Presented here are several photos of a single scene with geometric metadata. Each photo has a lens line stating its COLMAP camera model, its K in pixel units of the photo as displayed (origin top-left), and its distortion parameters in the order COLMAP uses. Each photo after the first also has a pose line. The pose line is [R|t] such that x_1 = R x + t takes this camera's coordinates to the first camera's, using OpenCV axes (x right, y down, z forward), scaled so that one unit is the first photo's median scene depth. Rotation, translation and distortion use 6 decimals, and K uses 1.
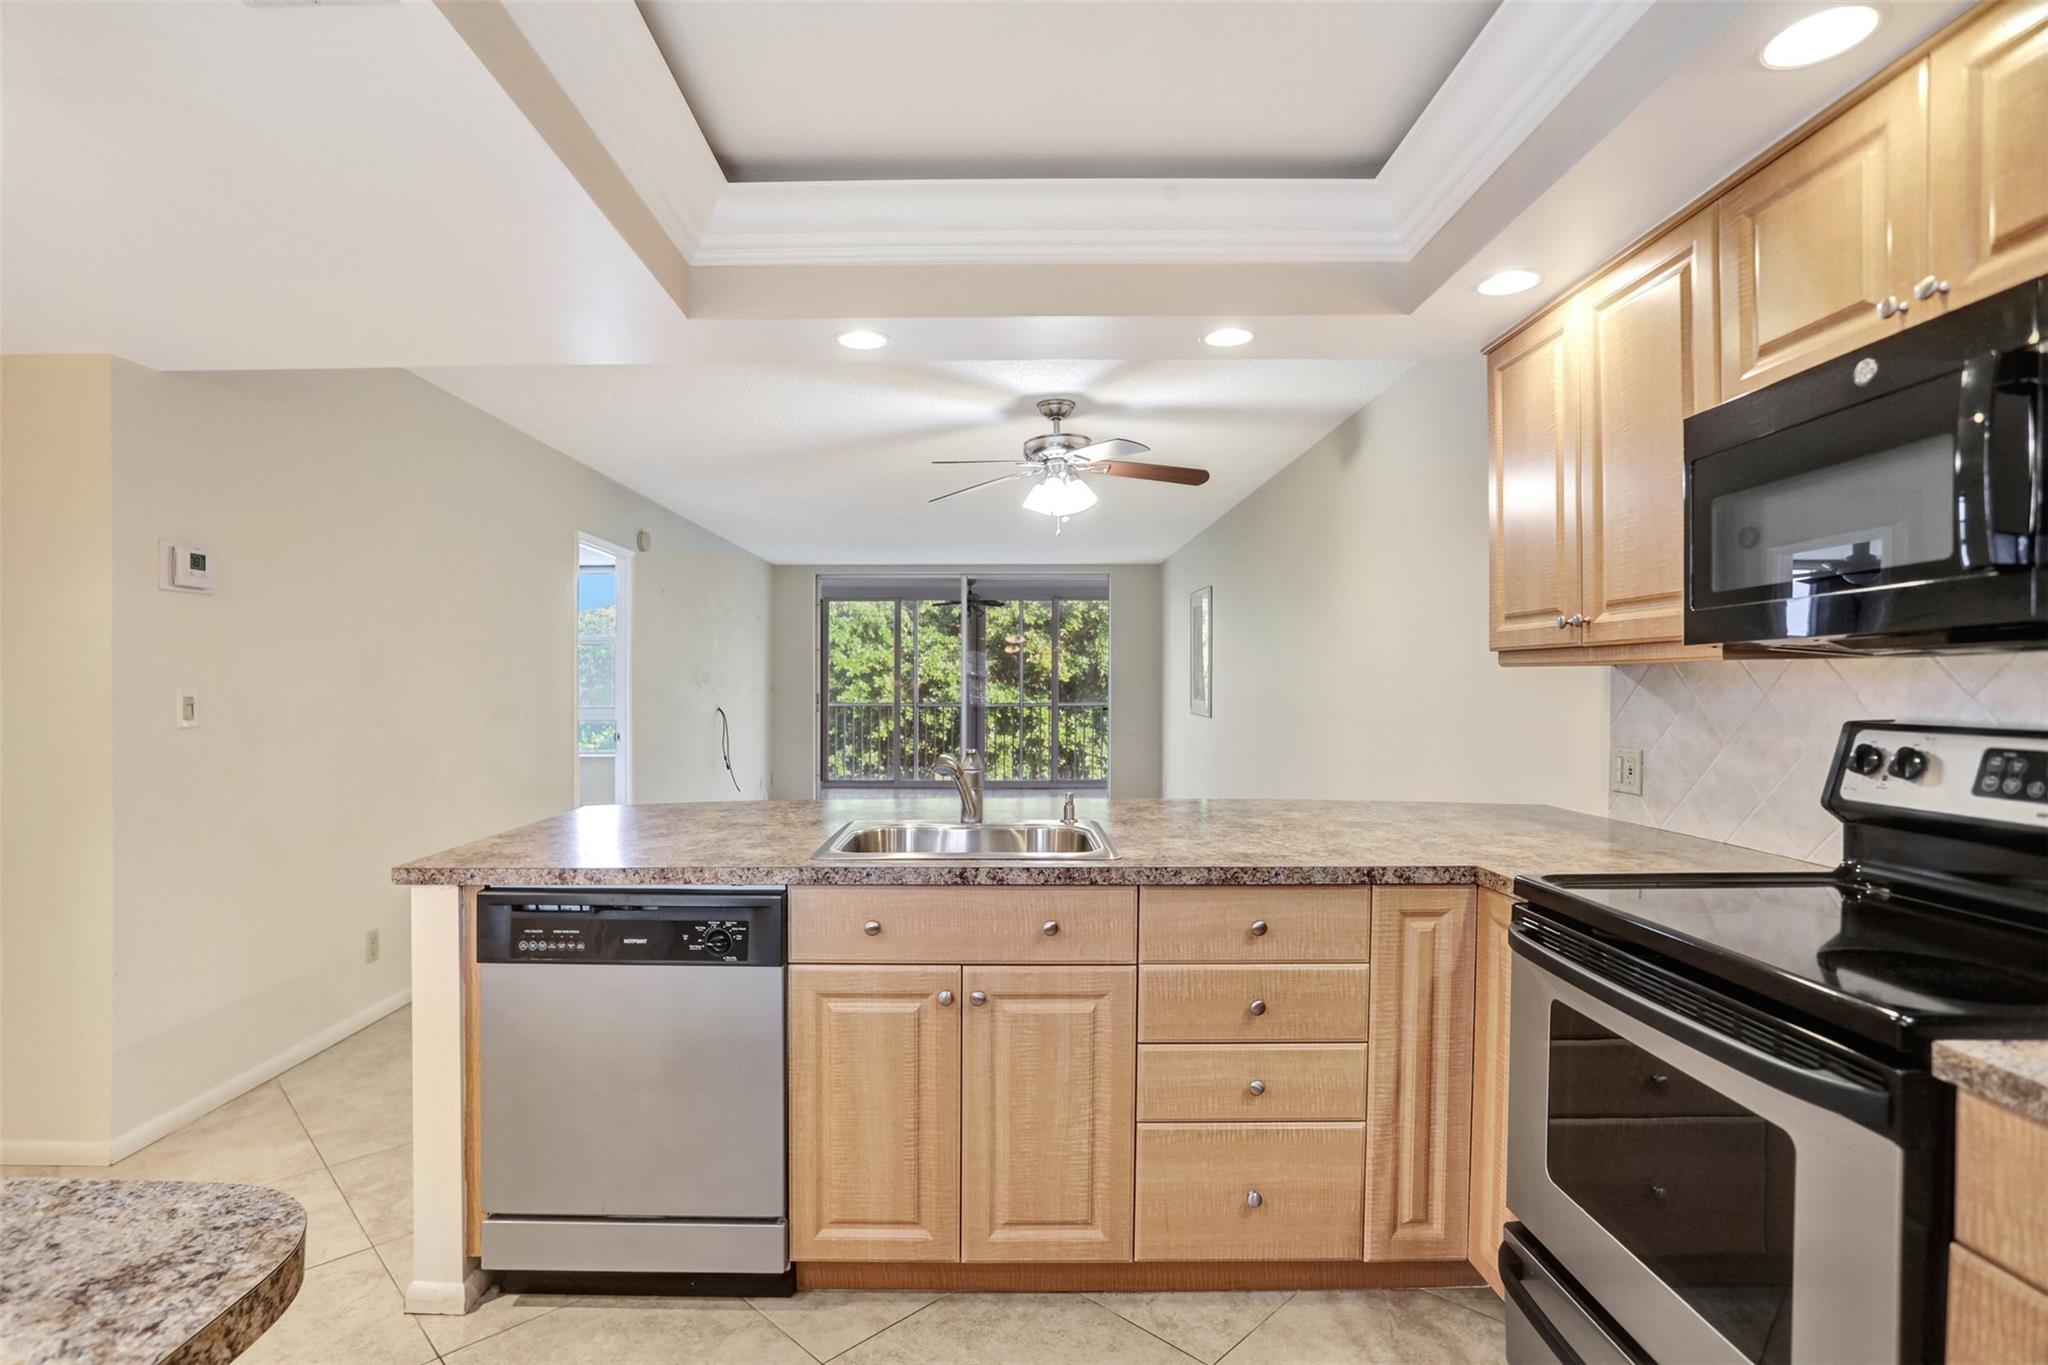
lens RADIAL K [[1004.2, 0, 990.2], [0, 1004.2, 692.6], [0, 0, 1]] dist [-0.060560, 0.034353]
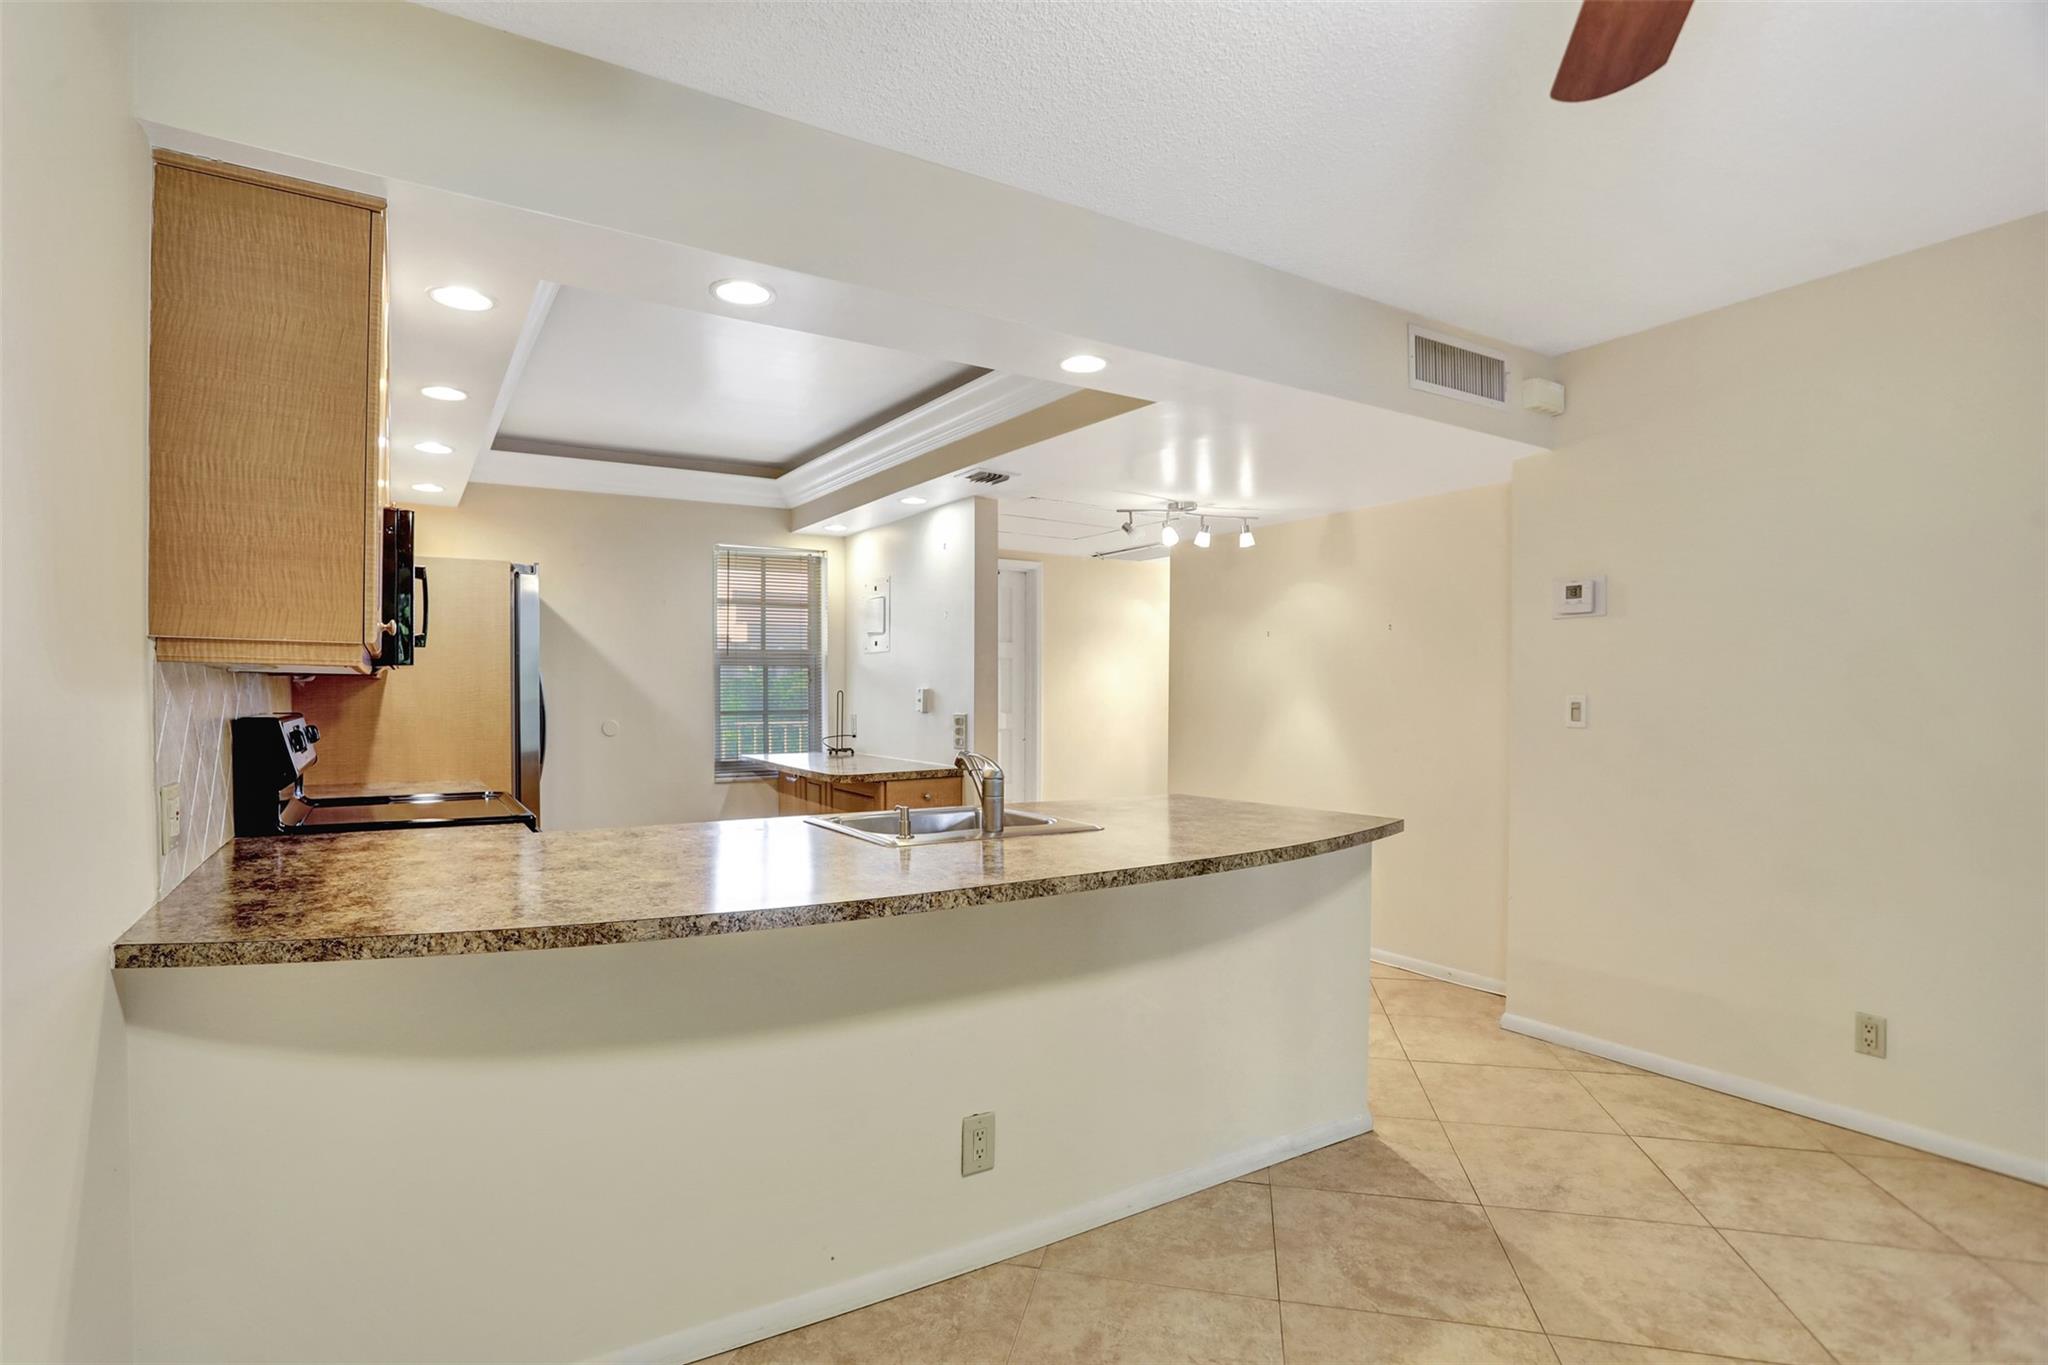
lens RADIAL K [[1002.3, 0, 984.5], [0, 1002.3, 681.1], [0, 0, 1]] dist [-0.053035, 0.025020]
pose [[-0.849603, -0.007121, -0.527374, 0.660309], [-0.005075, 0.999973, -0.005328, -0.017261], [0.527398, -0.001850, -0.849616, 2.379836]]
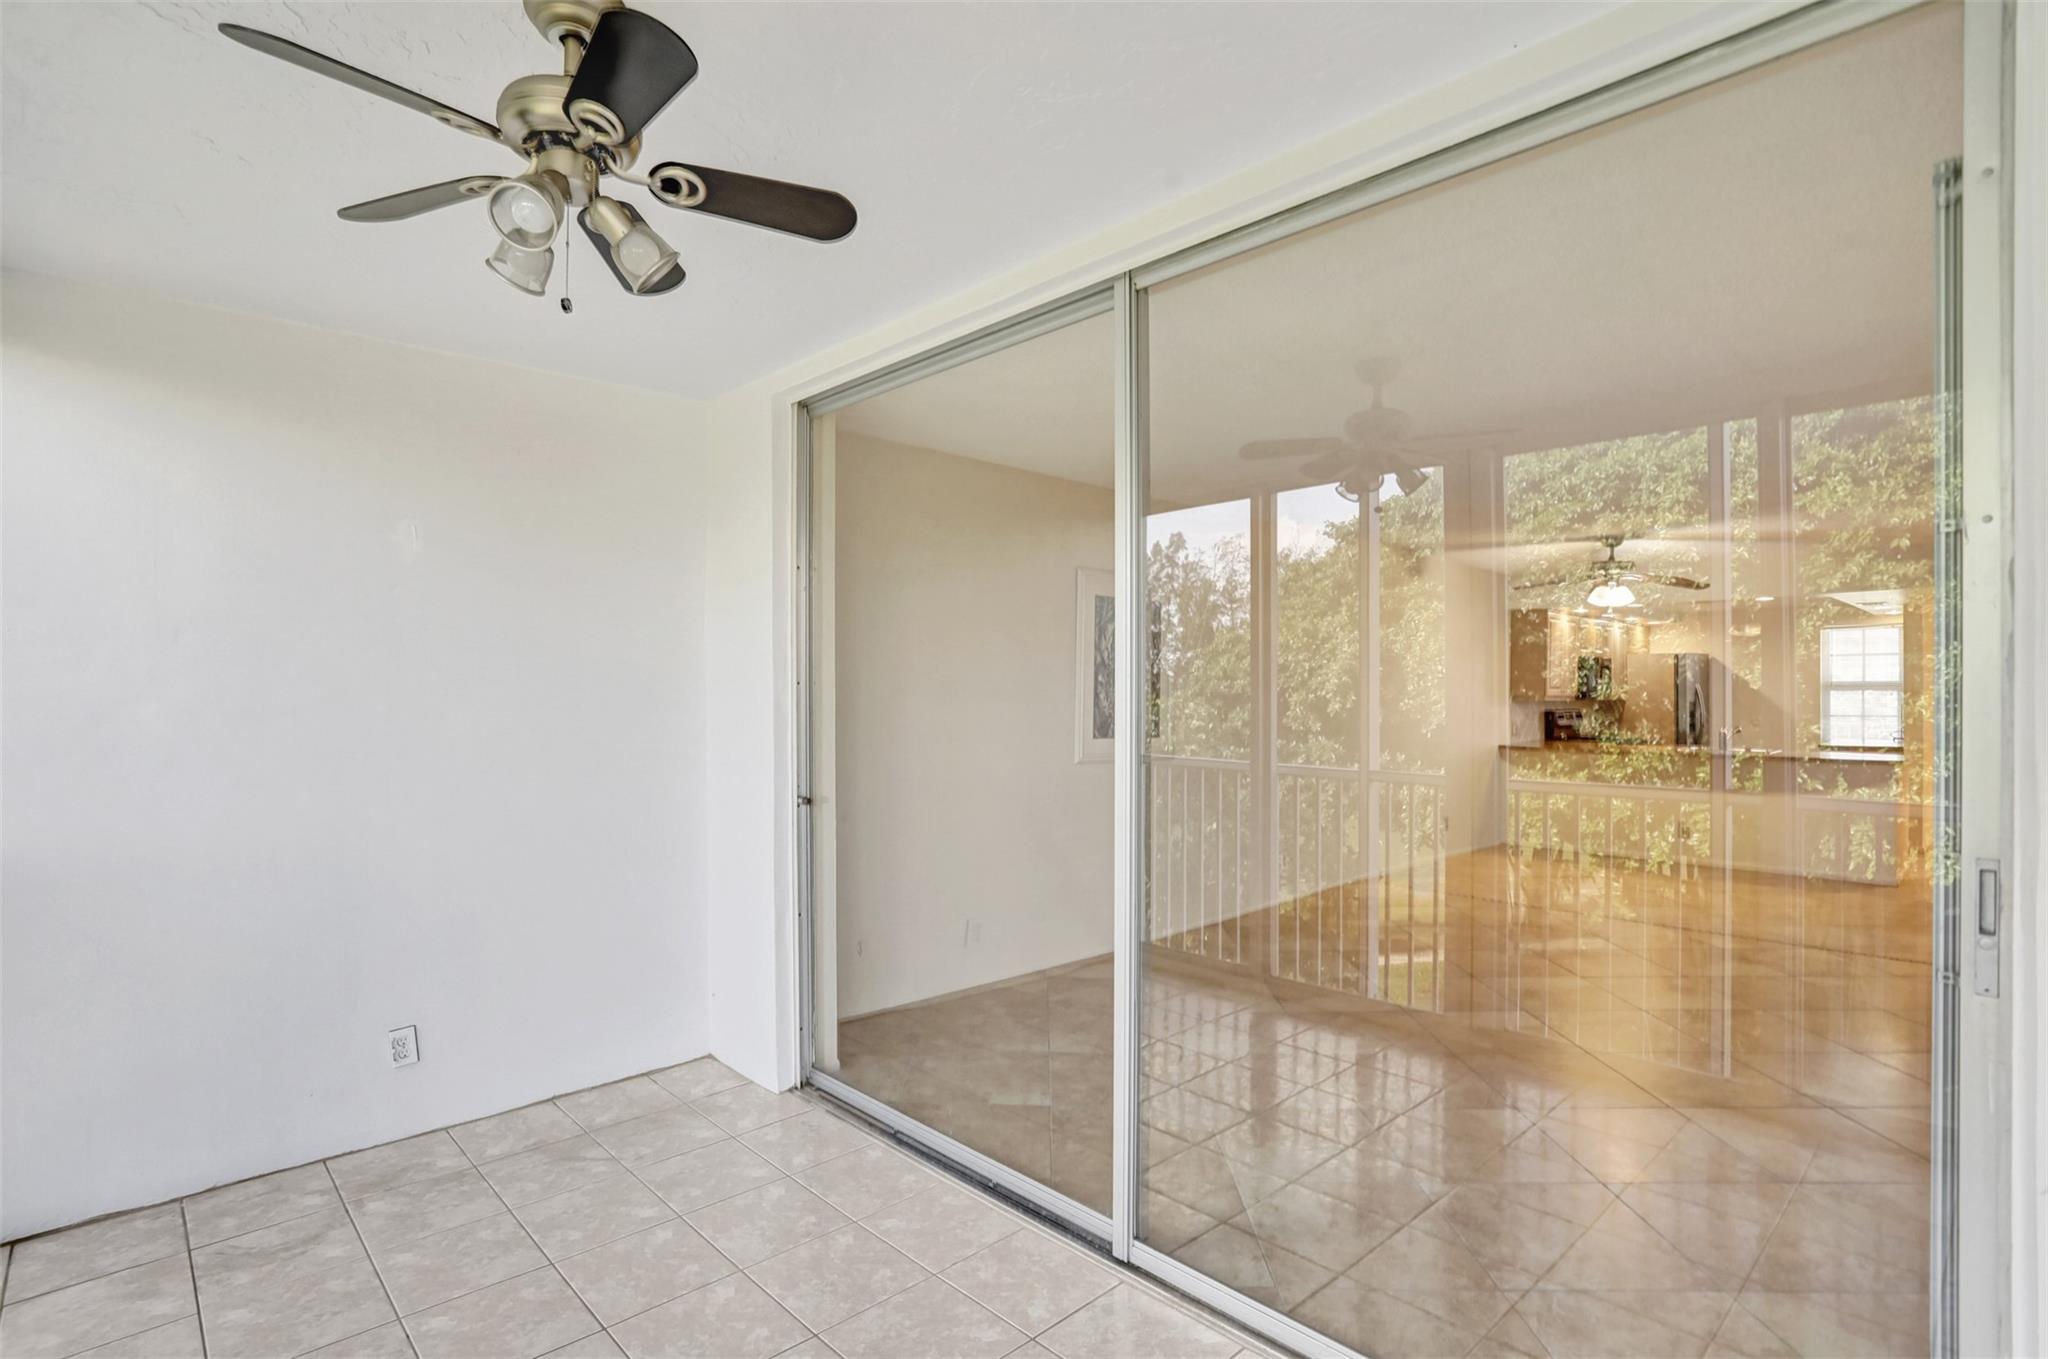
lens RADIAL K [[1004.2, 0, 990.2], [0, 1004.2, 689.6], [0, 0, 1]] dist [-0.060560, 0.034353]
pose [[-0.681452, -0.003606, 0.731854, -0.933875], [0.003189, 0.999964, 0.007896, -0.129240], [-0.731856, 0.007714, -0.681416, 6.307301]]
